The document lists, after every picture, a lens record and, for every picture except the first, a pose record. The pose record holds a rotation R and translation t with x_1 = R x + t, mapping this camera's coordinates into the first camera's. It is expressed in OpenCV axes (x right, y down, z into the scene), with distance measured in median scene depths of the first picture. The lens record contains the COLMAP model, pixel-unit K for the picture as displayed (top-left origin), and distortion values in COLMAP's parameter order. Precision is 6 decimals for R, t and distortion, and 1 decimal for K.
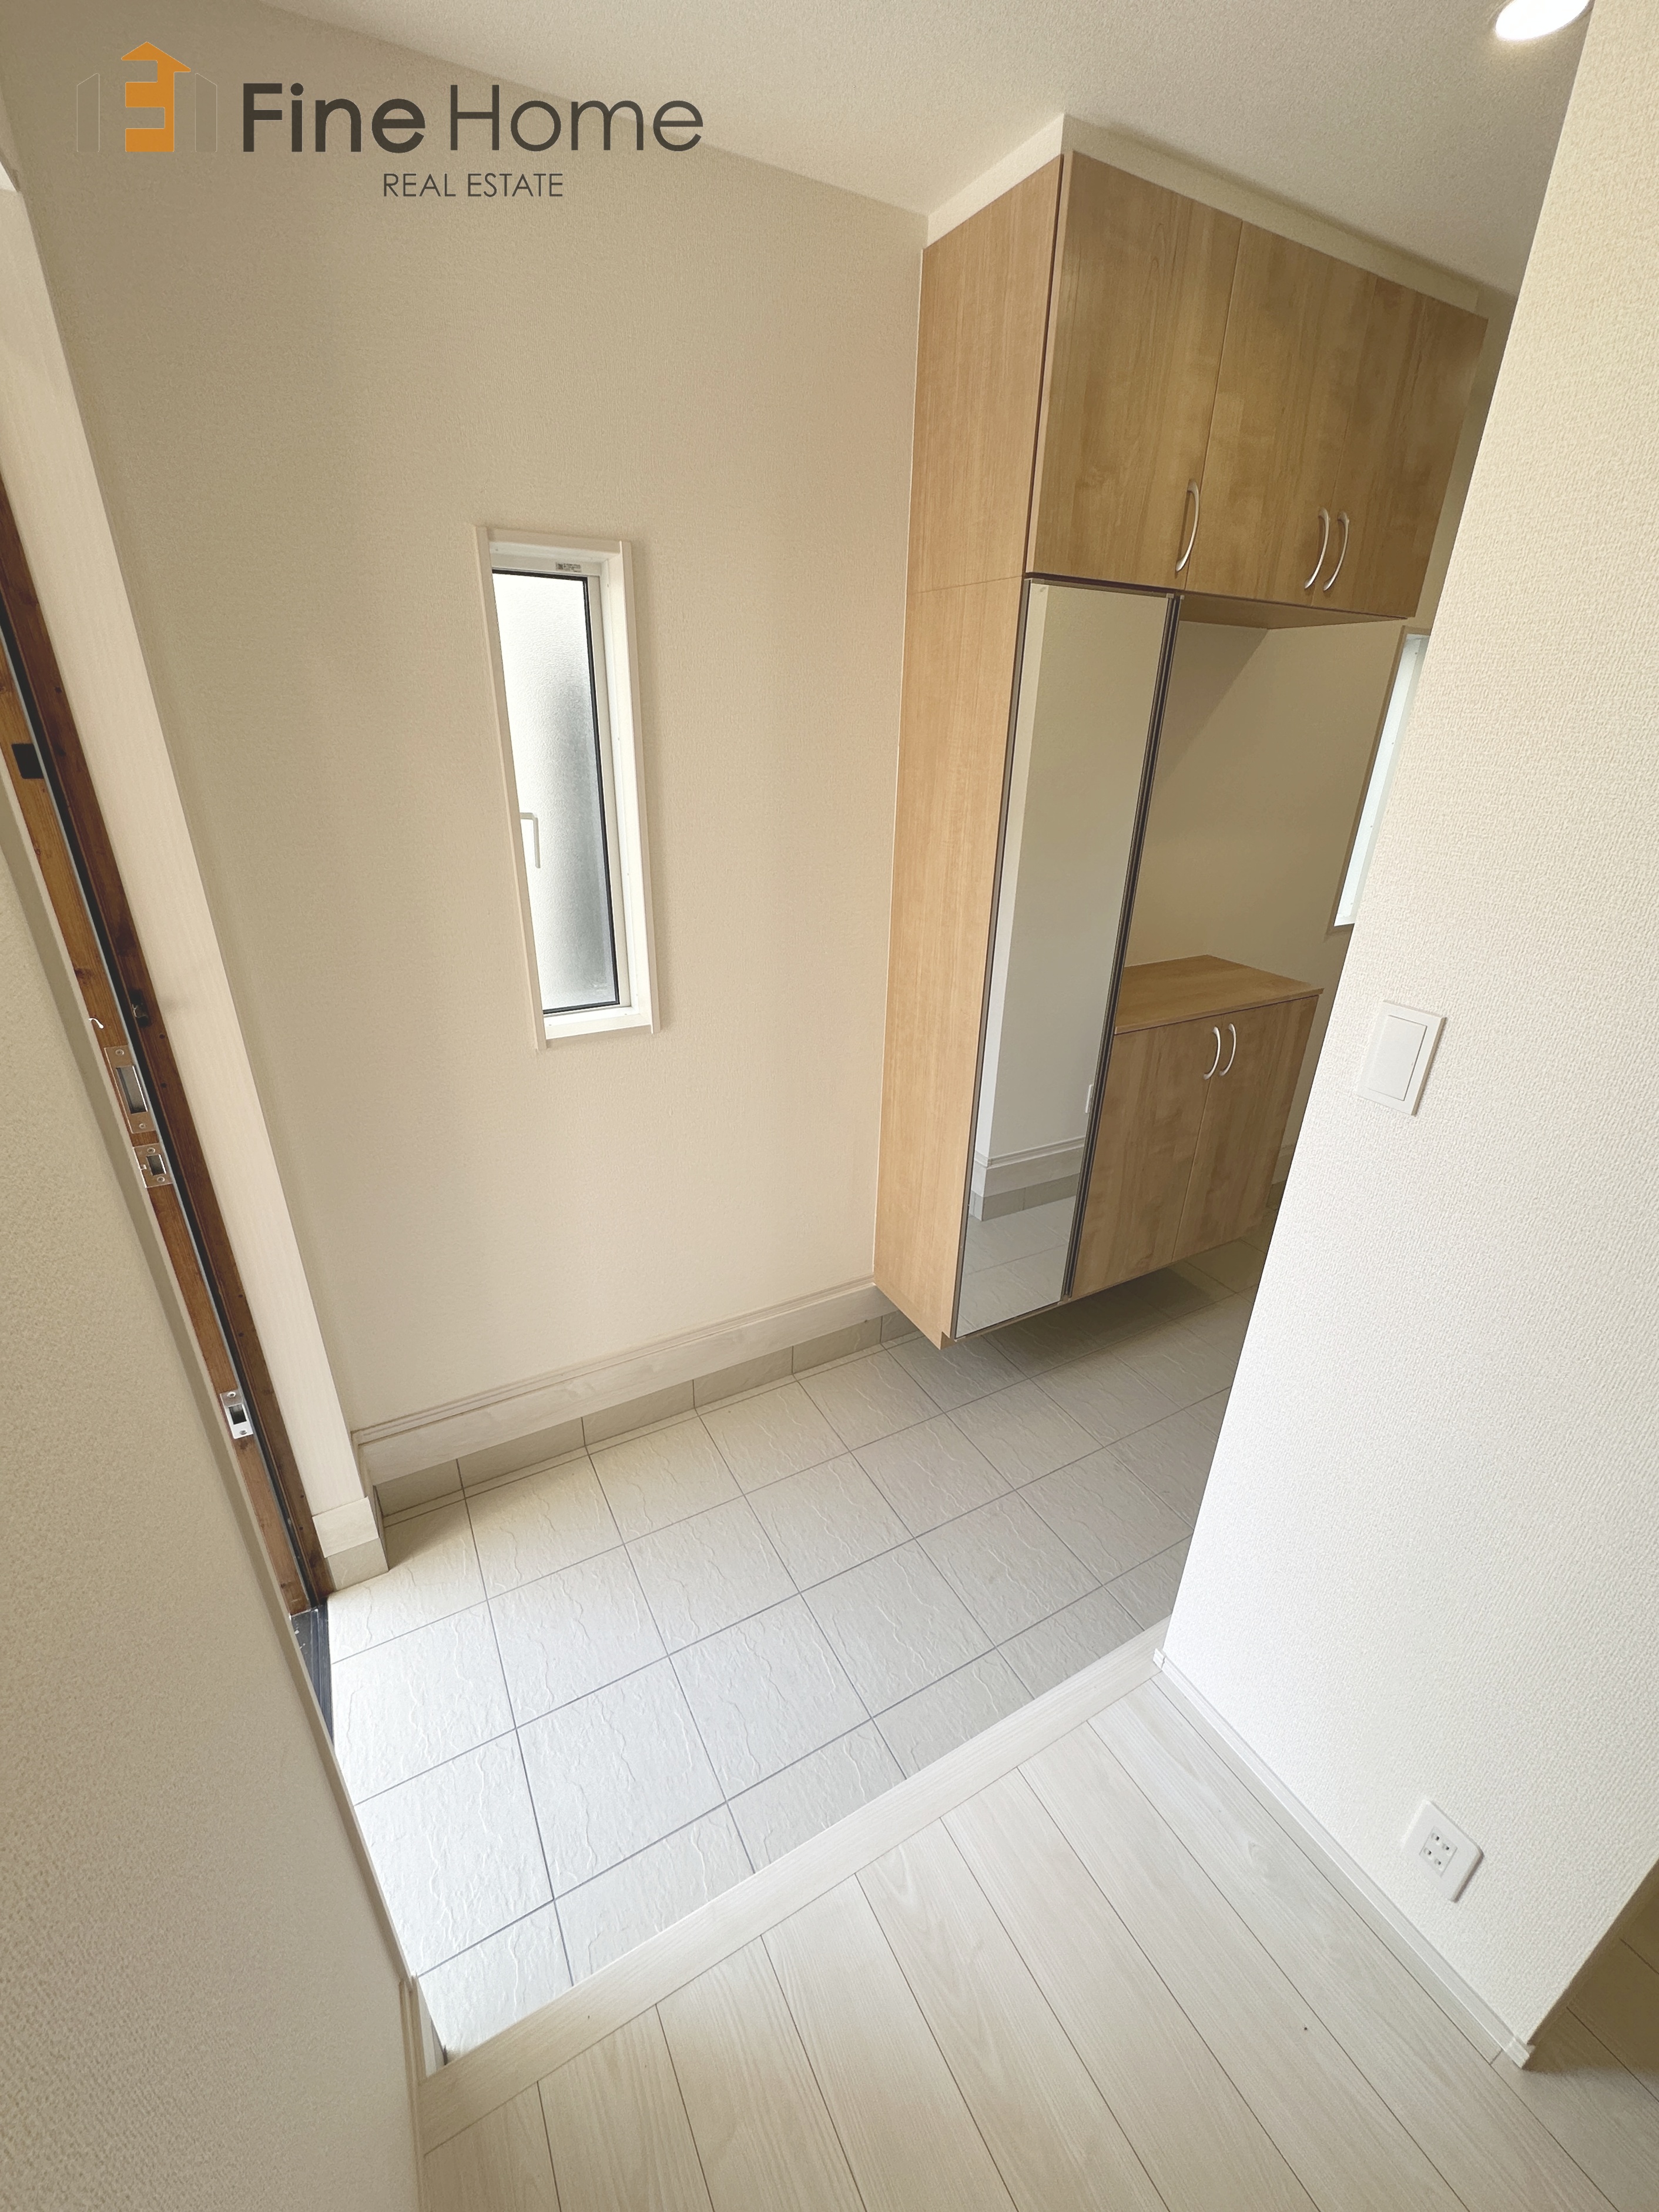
lens RADIAL K [[889.5, 0, 833.3], [0, 889.5, 1108.1], [0, 0, 1]] dist [-0.004329, 0.000345]
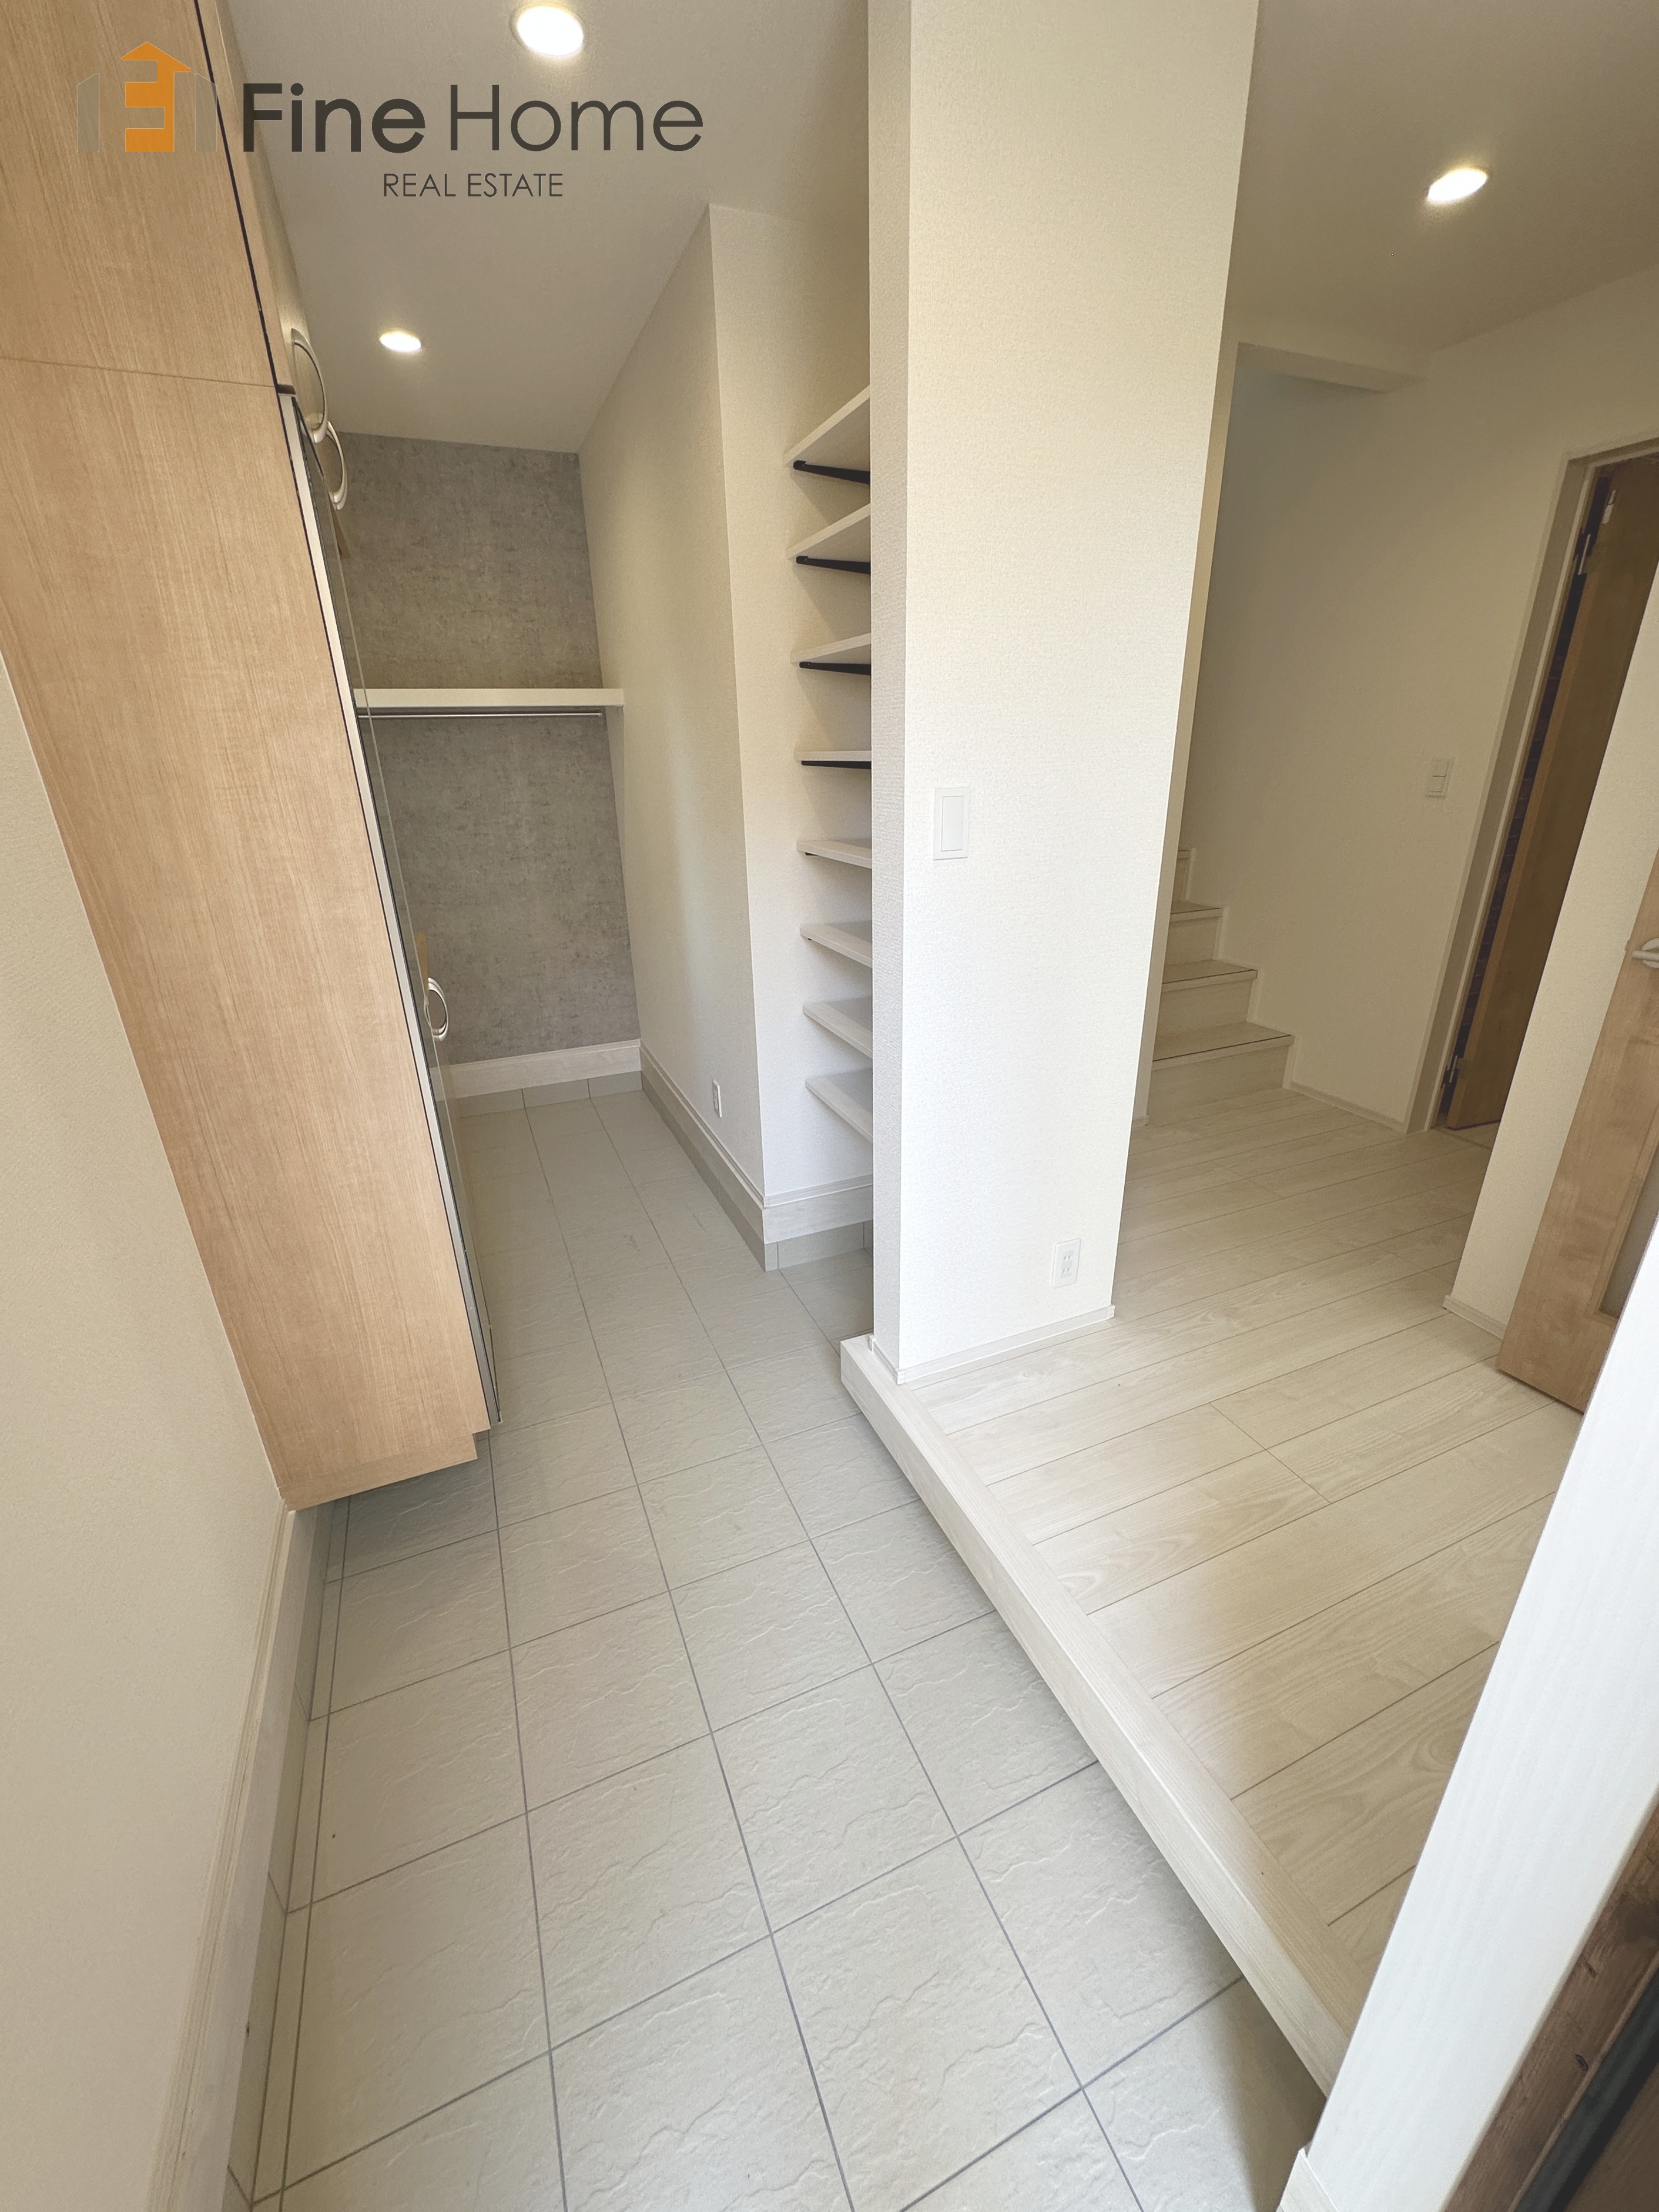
lens RADIAL K [[889.2, 0, 829.5], [0, 889.2, 1106.0], [0, 0, 1]] dist [-0.003272, 0.000358]
pose [[0.102641, -0.391387, 0.914484, -0.611962], [0.429486, 0.846668, 0.314158, -0.134733], [-0.897221, 0.360513, 0.254998, 0.605599]]
